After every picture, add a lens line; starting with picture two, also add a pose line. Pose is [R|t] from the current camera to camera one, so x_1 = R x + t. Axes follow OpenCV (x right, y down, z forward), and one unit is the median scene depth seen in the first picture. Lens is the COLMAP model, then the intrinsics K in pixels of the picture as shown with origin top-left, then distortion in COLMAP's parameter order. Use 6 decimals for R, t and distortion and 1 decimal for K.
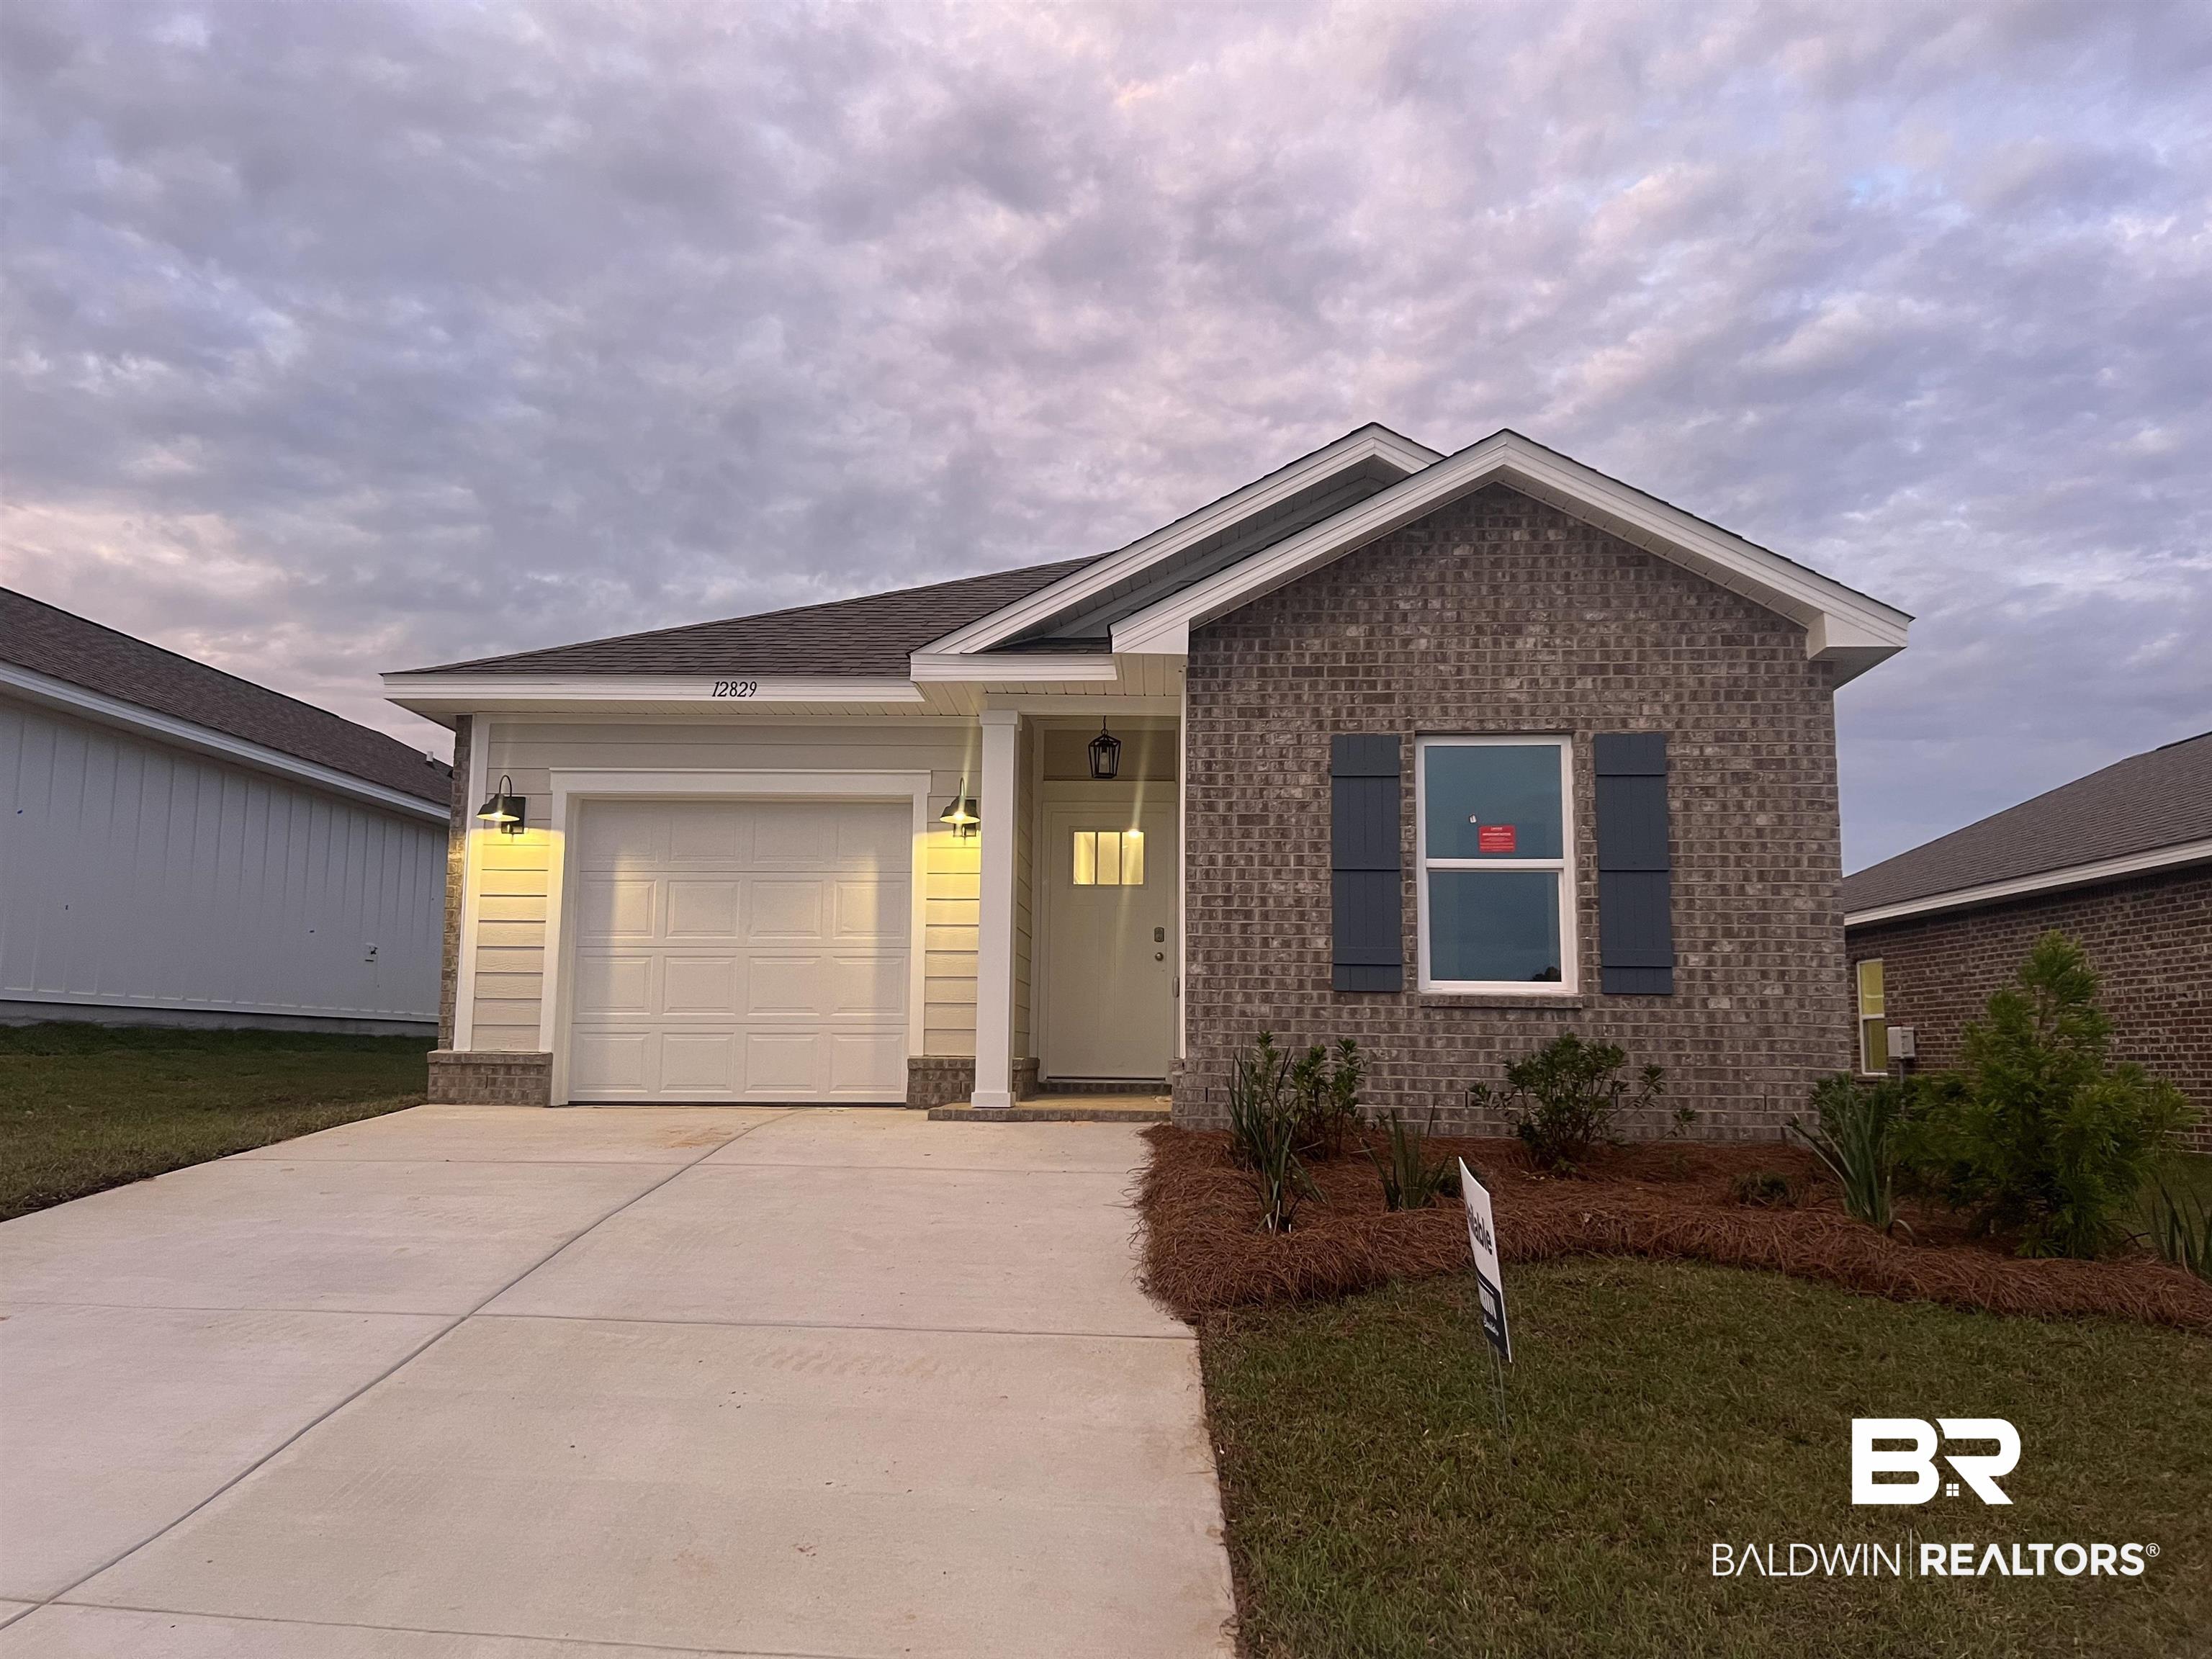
lens RADIAL K [[1670.5, 0, 1076.0], [0, 1670.5, 848.3], [0, 0, 1]] dist [0.188176, -0.485559]
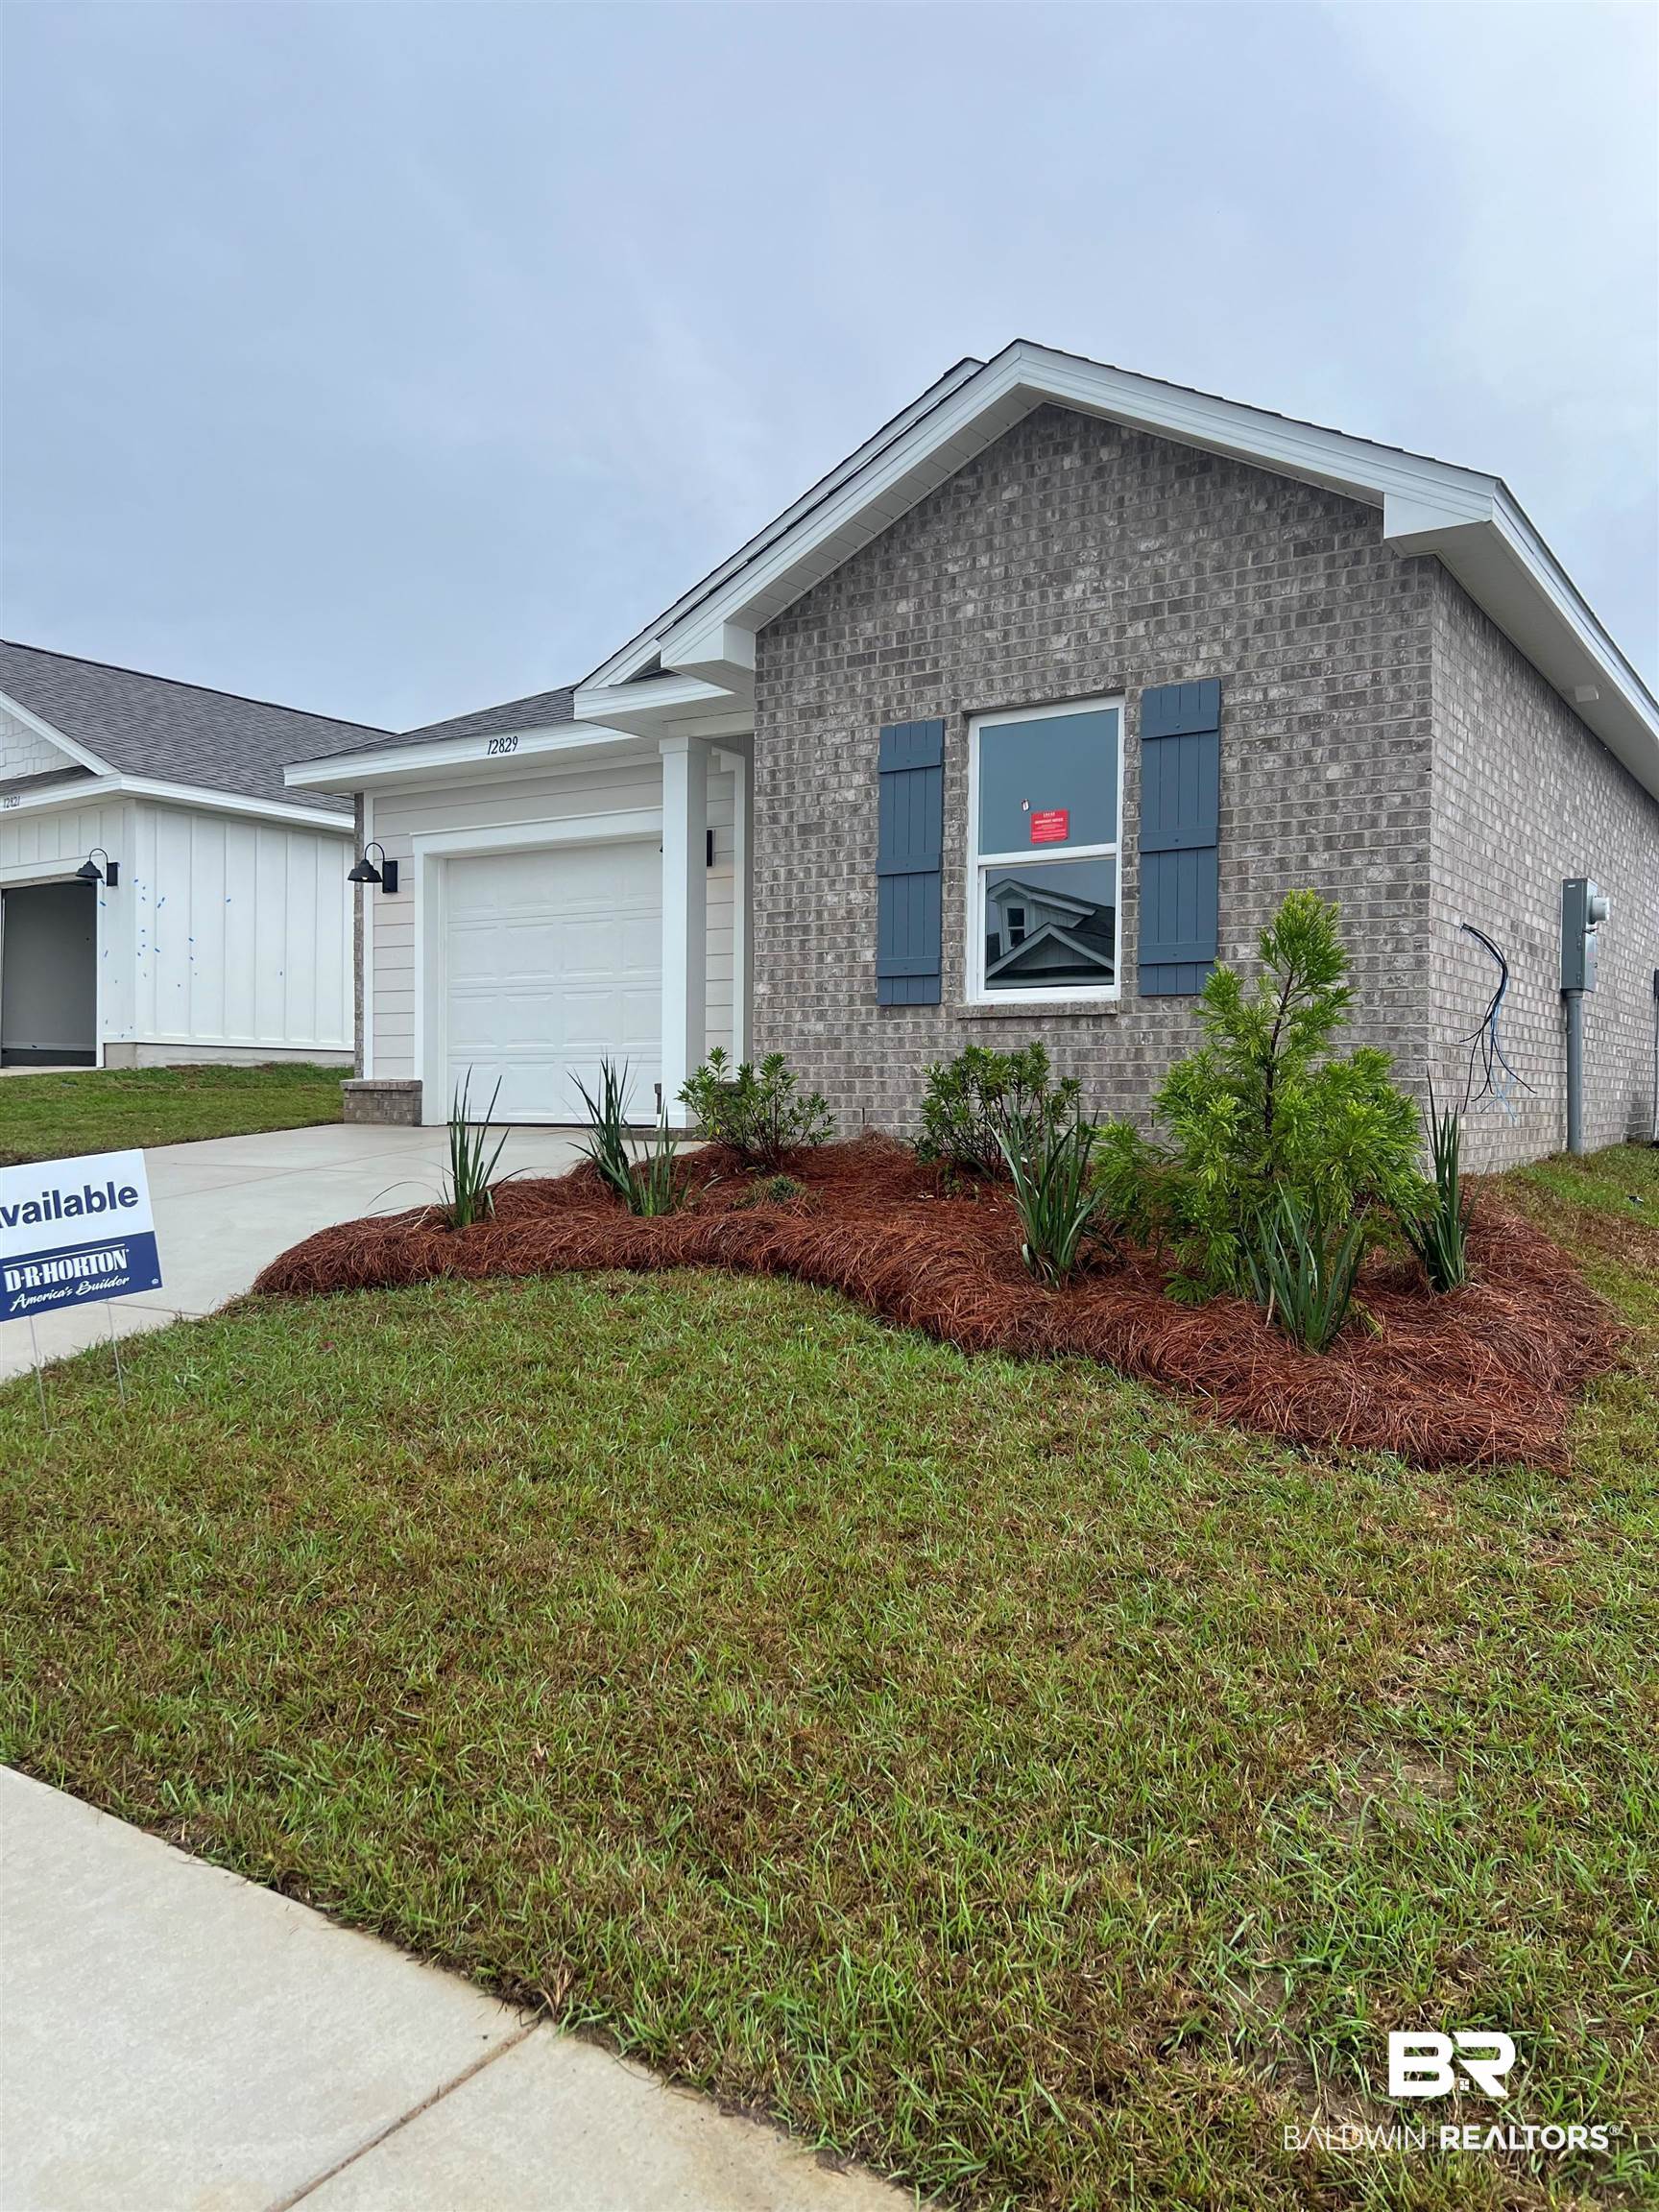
lens RADIAL K [[1670.5, 0, 786.4], [0, 1670.5, 1086.3], [0, 0, 1]] dist [0.188176, -0.485559]
pose [[0.862095, -0.008358, -0.506677, 0.575767], [0.065157, 0.993393, 0.094476, 0.037286], [0.502540, -0.114461, 0.856944, 0.162085]]
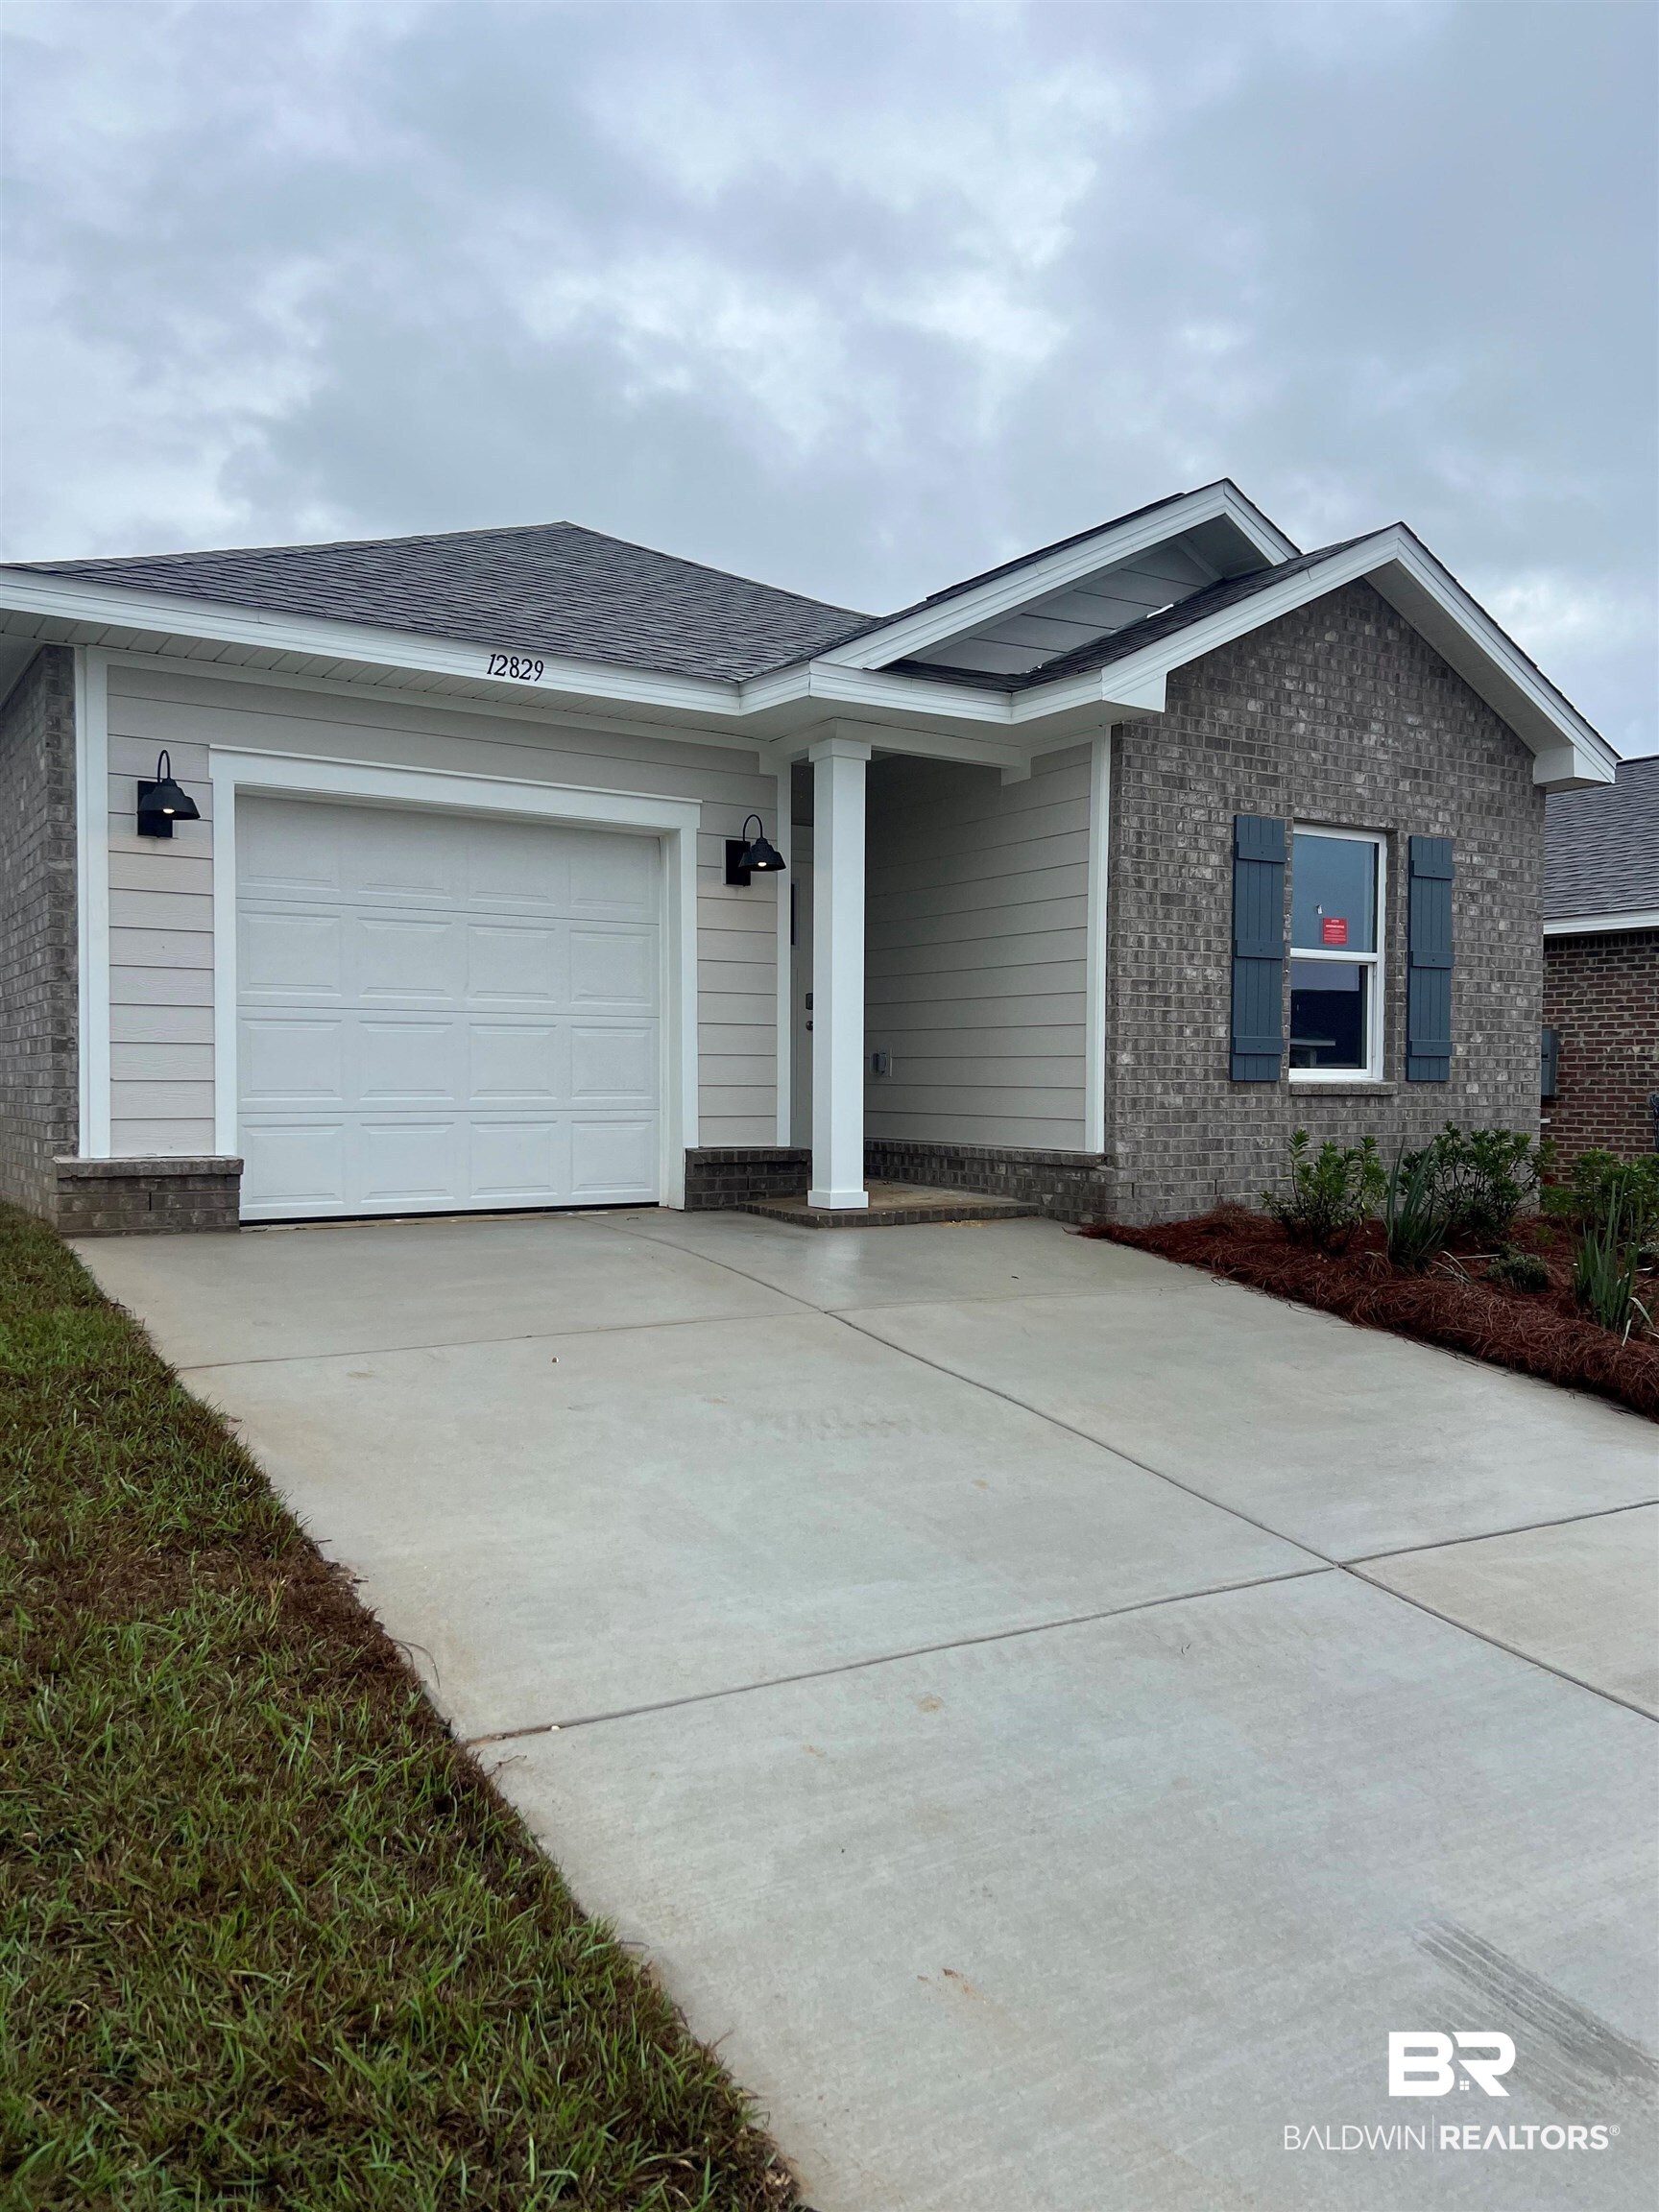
lens RADIAL K [[1685.9, 0, 795.3], [0, 1685.9, 1108.9], [0, 0, 1]] dist [0.064958, -0.085748]
pose [[0.808982, -0.017750, 0.587565, -0.625470], [-0.069949, 0.989535, 0.126202, -0.005831], [-0.583657, -0.143194, 0.799275, 0.350587]]
